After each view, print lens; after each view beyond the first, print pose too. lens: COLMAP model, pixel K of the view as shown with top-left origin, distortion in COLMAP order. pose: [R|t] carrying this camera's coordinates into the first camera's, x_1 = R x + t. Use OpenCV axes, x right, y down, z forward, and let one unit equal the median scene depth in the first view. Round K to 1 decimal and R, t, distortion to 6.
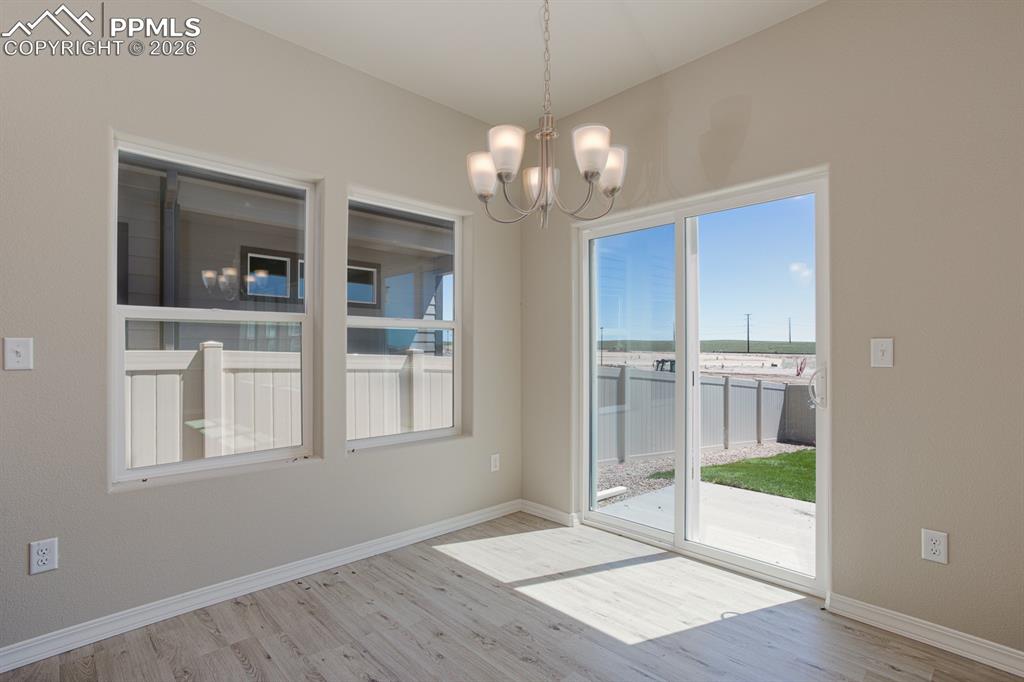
lens RADIAL K [[493.2, 0, 506.1], [0, 493.2, 337.7], [0, 0, 1]] dist [-0.054457, 0.033792]
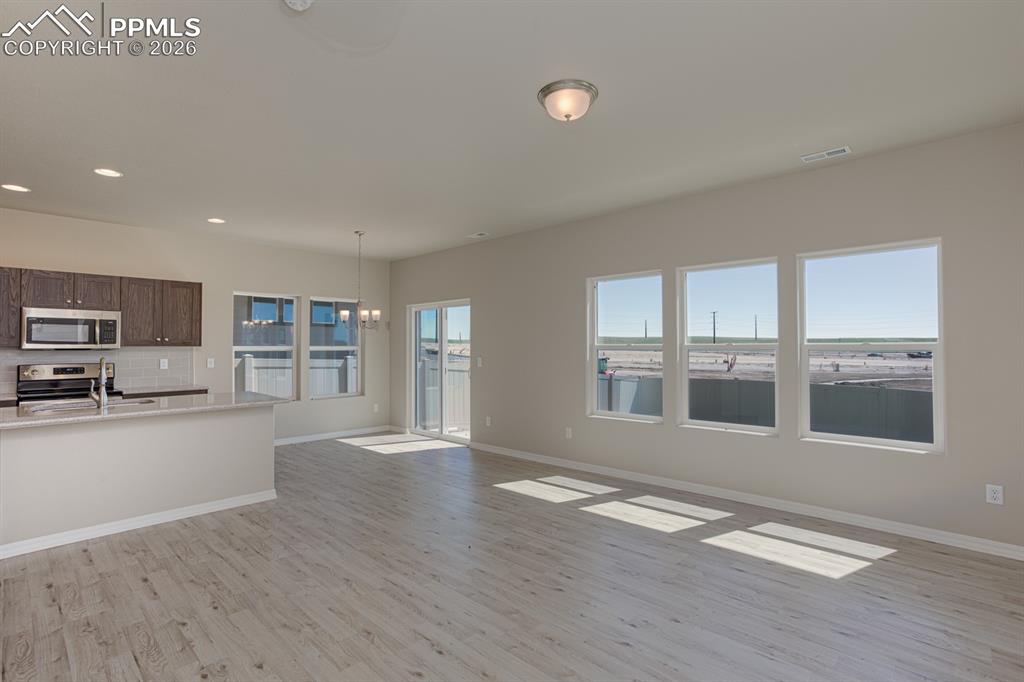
lens RADIAL K [[493.2, 0, 506.1], [0, 493.2, 337.7], [0, 0, 1]] dist [-0.054457, 0.033792]
pose [[0.998724, 0.001325, 0.050477, 0.479825], [-0.001734, 0.999966, 0.008057, -0.094912], [-0.050465, -0.008134, 0.998693, -1.346629]]
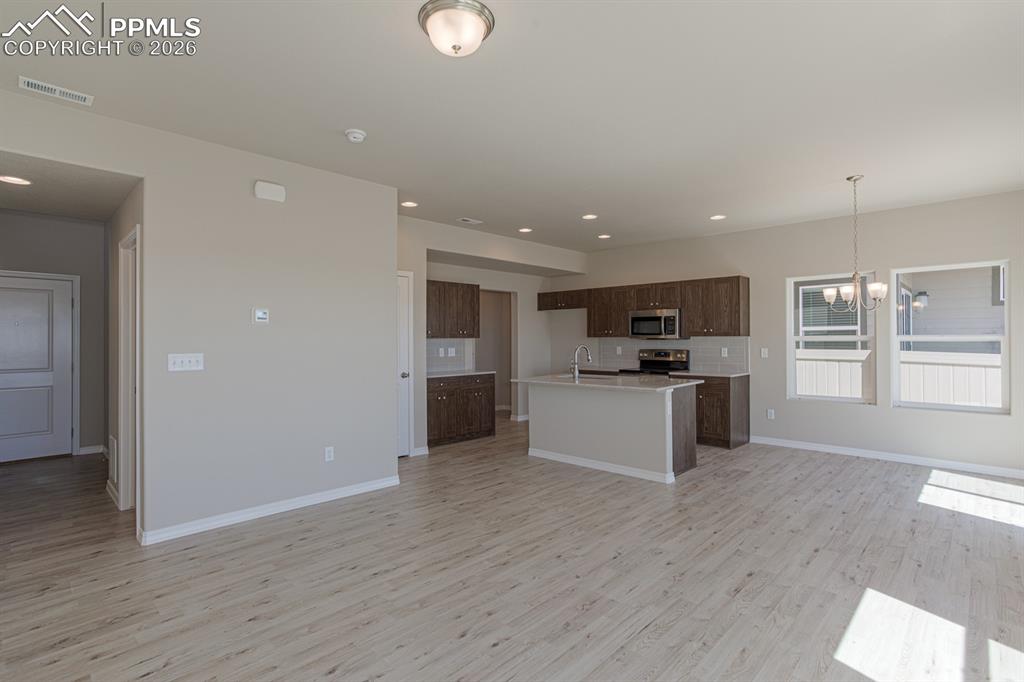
lens RADIAL K [[493.2, 0, 506.1], [0, 493.2, 337.7], [0, 0, 1]] dist [-0.054457, 0.033792]
pose [[0.047818, 0.000285, -0.998856, 1.260042], [0.029781, 0.999555, 0.001711, -0.072405], [0.998412, -0.029829, 0.047788, -0.517889]]
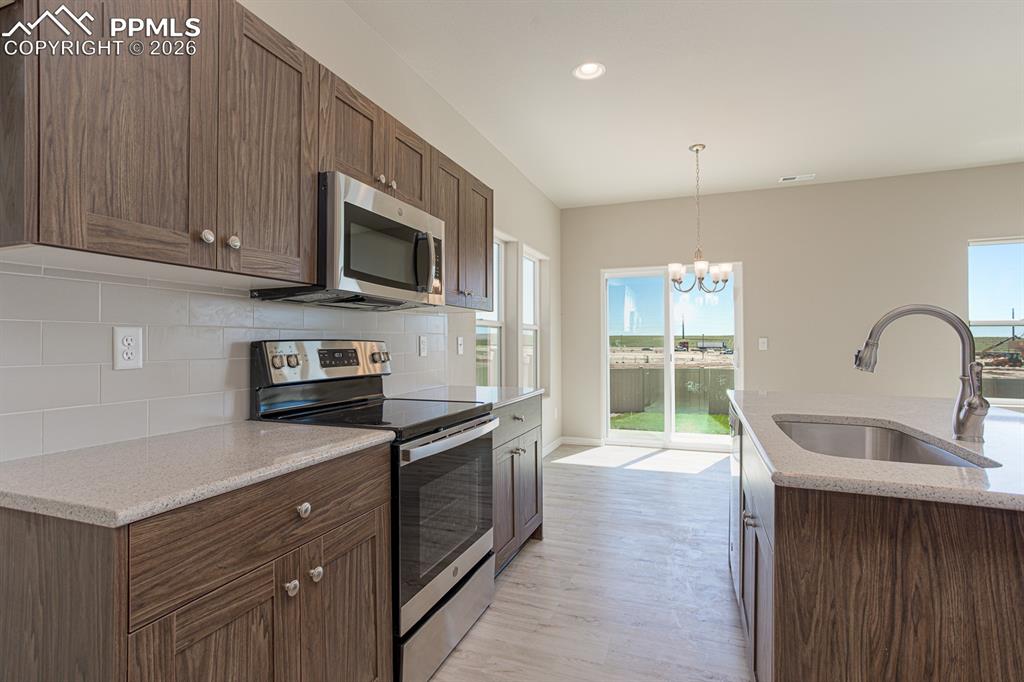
lens RADIAL K [[493.2, 0, 506.1], [0, 493.2, 337.7], [0, 0, 1]] dist [-0.054457, 0.033792]
pose [[0.900597, 0.003066, 0.434644, -0.899273], [-0.007435, 0.999937, 0.008352, -0.007921], [-0.434591, -0.010753, 0.900564, -0.401994]]
